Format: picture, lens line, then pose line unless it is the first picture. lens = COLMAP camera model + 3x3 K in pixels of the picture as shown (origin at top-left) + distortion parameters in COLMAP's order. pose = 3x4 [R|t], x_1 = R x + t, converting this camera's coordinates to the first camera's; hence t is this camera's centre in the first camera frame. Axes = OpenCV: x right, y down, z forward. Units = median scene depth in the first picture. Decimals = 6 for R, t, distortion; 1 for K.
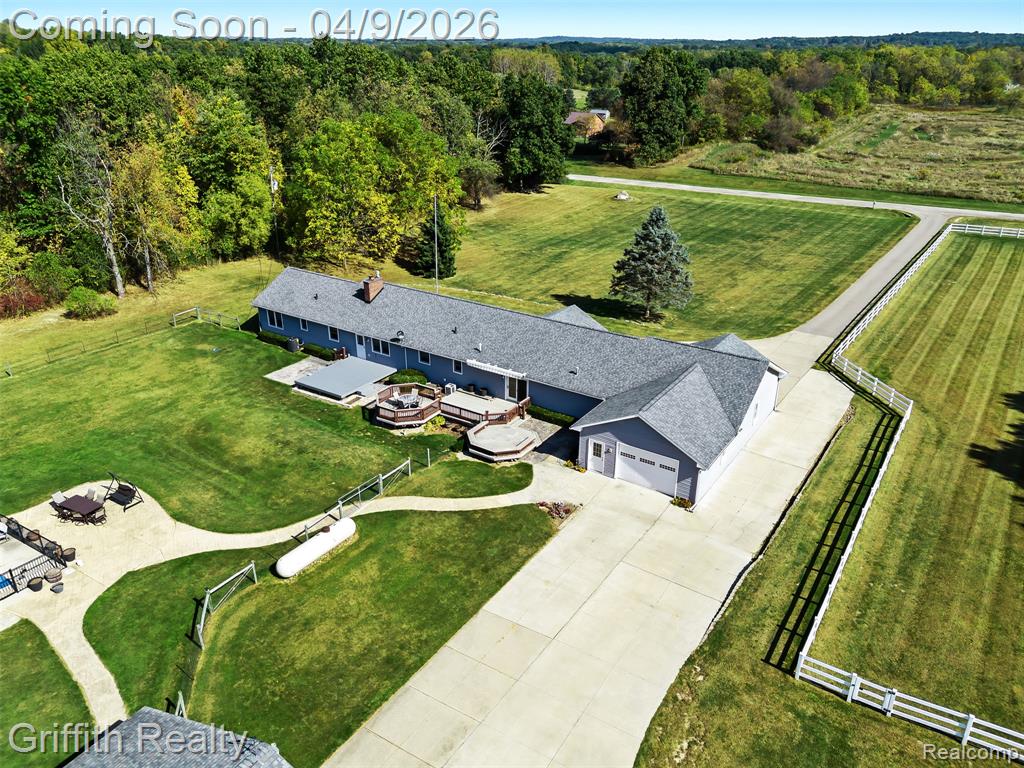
lens RADIAL K [[752.5, 0, 512.0], [0, 752.5, 384.0], [0, 0, 1]] dist [0.066493, -0.066358]
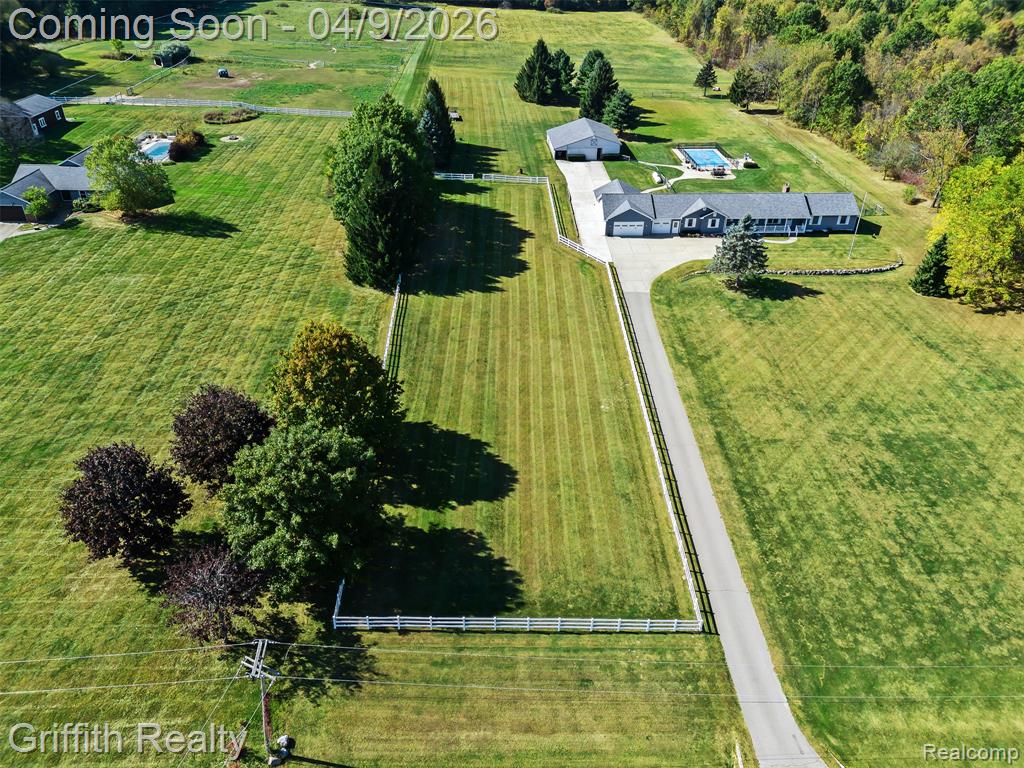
lens RADIAL K [[752.5, 0, 512.0], [0, 752.5, 384.0], [0, 0, 1]] dist [0.066493, -0.066358]
pose [[-0.817734, 0.295254, -0.494101, 1.696474], [-0.248402, 0.593345, 0.765662, -1.280164], [0.519237, 0.748844, -0.411857, 1.952779]]
